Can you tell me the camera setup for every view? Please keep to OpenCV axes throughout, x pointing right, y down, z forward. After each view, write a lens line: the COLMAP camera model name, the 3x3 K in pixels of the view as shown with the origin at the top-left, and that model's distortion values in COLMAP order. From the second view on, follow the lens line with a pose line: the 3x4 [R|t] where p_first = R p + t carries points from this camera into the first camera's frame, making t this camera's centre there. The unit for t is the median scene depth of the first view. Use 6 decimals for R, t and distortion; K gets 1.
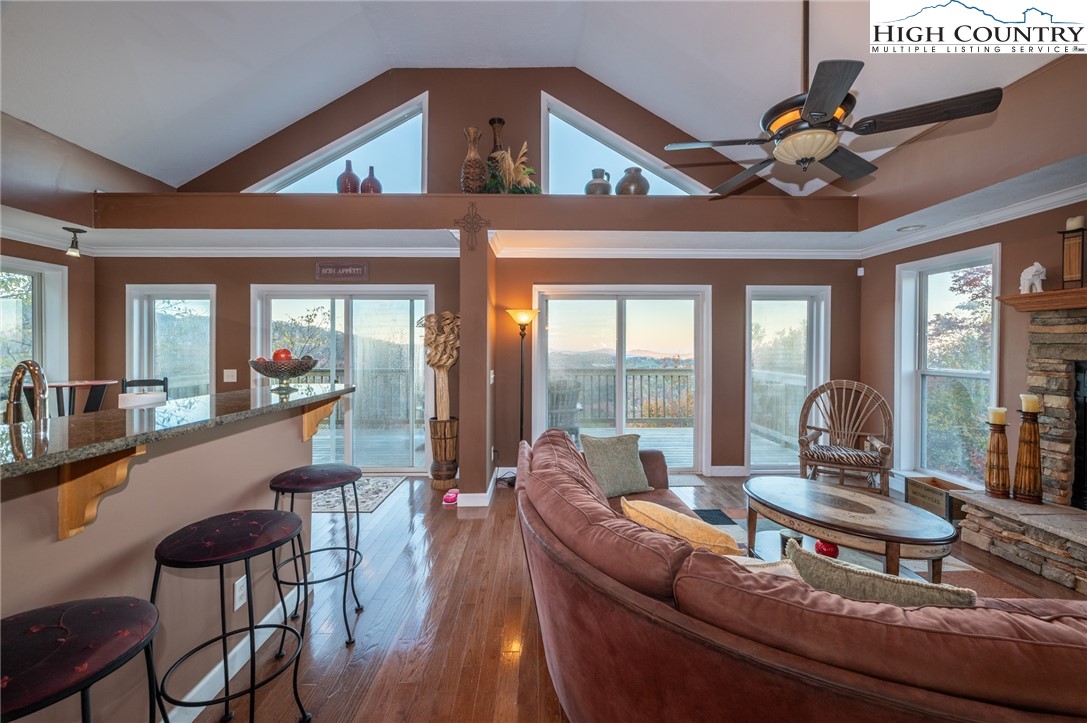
lens RADIAL K [[438.7, 0, 547.7], [0, 438.7, 348.2], [0, 0, 1]] dist [-0.000755, 0.000249]
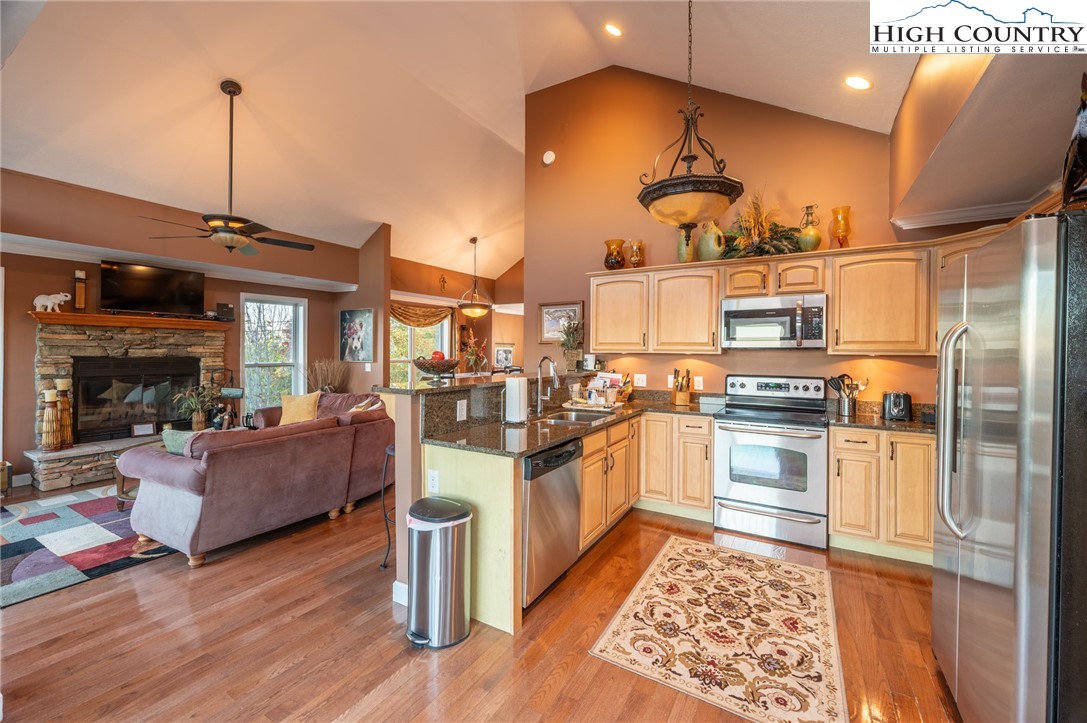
lens RADIAL K [[438.7, 0, 540.9], [0, 438.7, 351.0], [0, 0, 1]] dist [-0.000755, 0.000249]
pose [[-0.848240, -0.009297, 0.529530, -0.779135], [-0.005969, 0.999950, 0.007996, -0.009717], [-0.529578, 0.003622, -0.848253, 0.976861]]
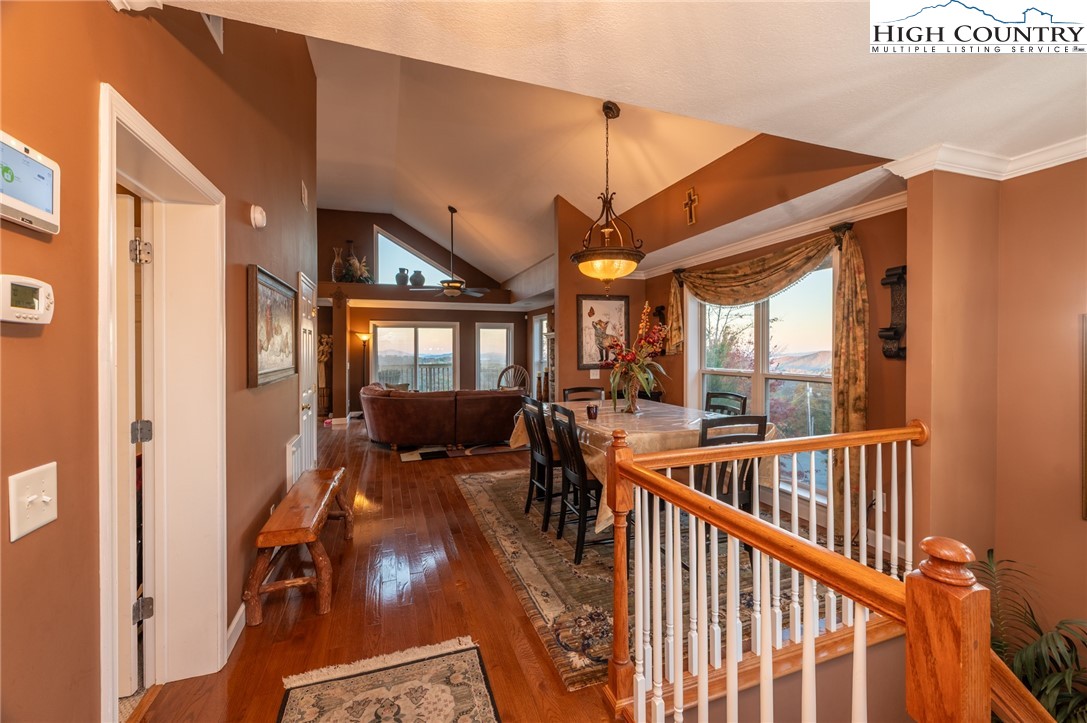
lens RADIAL K [[438.7, 0, 543.4], [0, 438.7, 350.0], [0, 0, 1]] dist [-0.000755, 0.000249]
pose [[0.948342, -0.005450, 0.317204, 0.091627], [0.006003, 0.999982, -0.000765, -0.003455], [-0.317194, 0.002630, 0.948357, -1.282534]]
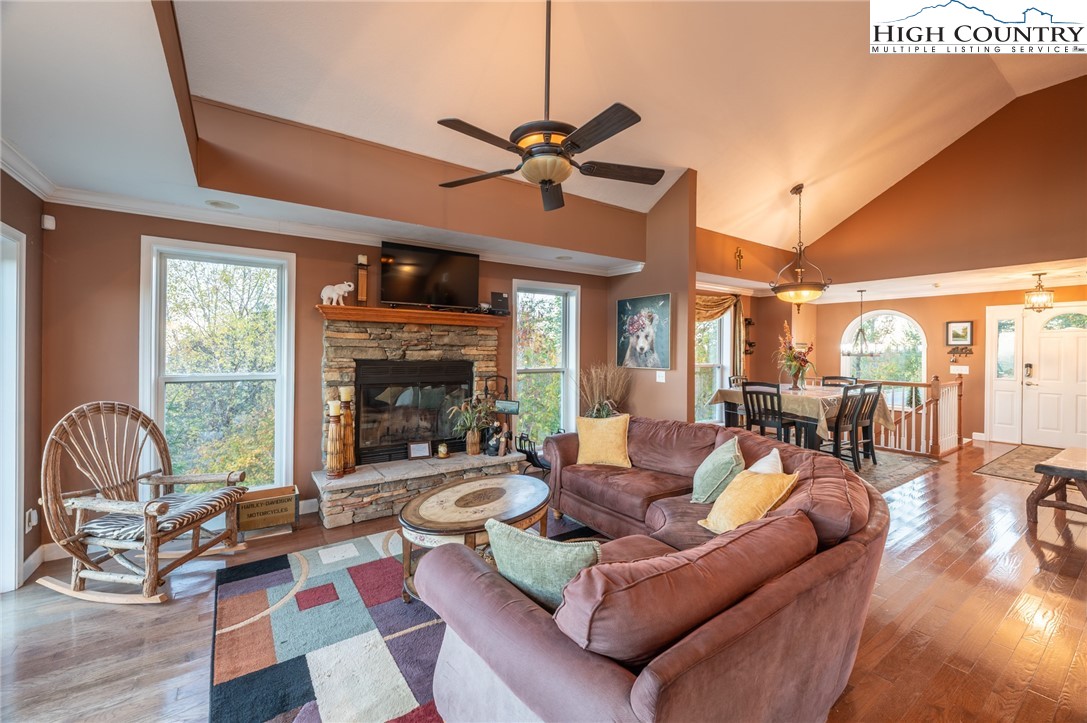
lens RADIAL K [[438.7, 0, 536.1], [0, 438.7, 352.4], [0, 0, 1]] dist [-0.000755, 0.000249]
pose [[-0.547665, -0.012090, 0.836611, -0.170144], [-0.006215, 0.999927, 0.010382, -0.006787], [-0.836675, 0.000486, -0.547700, 0.850905]]
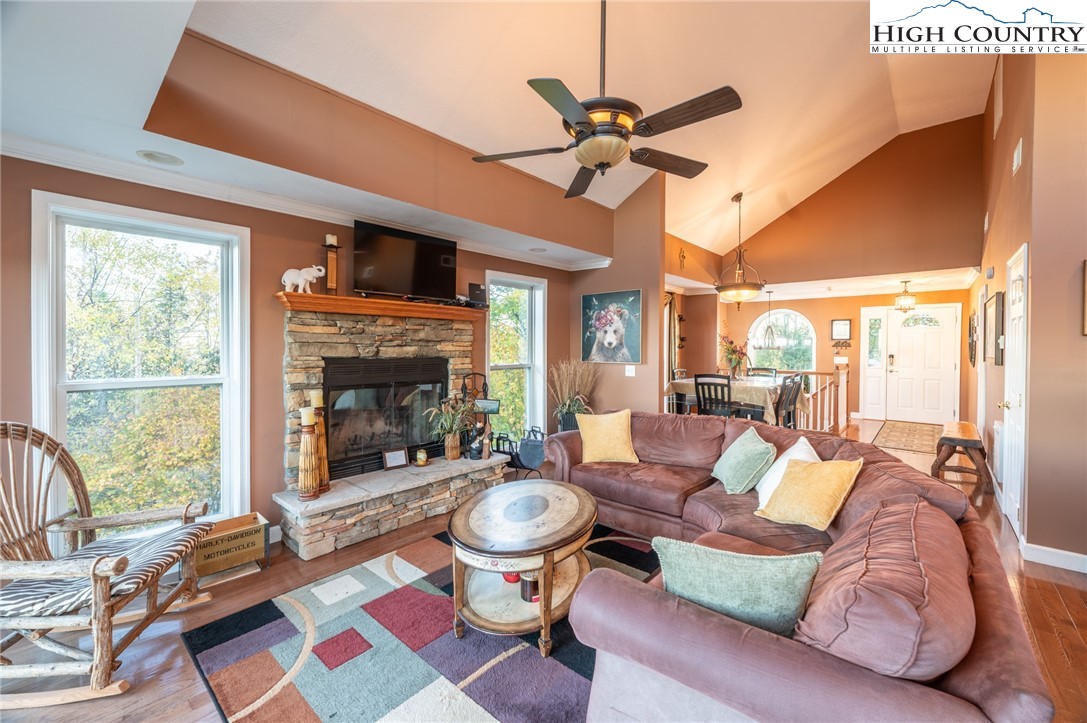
lens RADIAL K [[438.7, 0, 538.8], [0, 438.7, 351.7], [0, 0, 1]] dist [-0.000755, 0.000249]
pose [[-0.731397, -0.015318, 0.681780, -0.007199], [-0.002840, 0.999807, 0.019417, -0.006594], [-0.681946, 0.012265, -0.731300, 0.972152]]
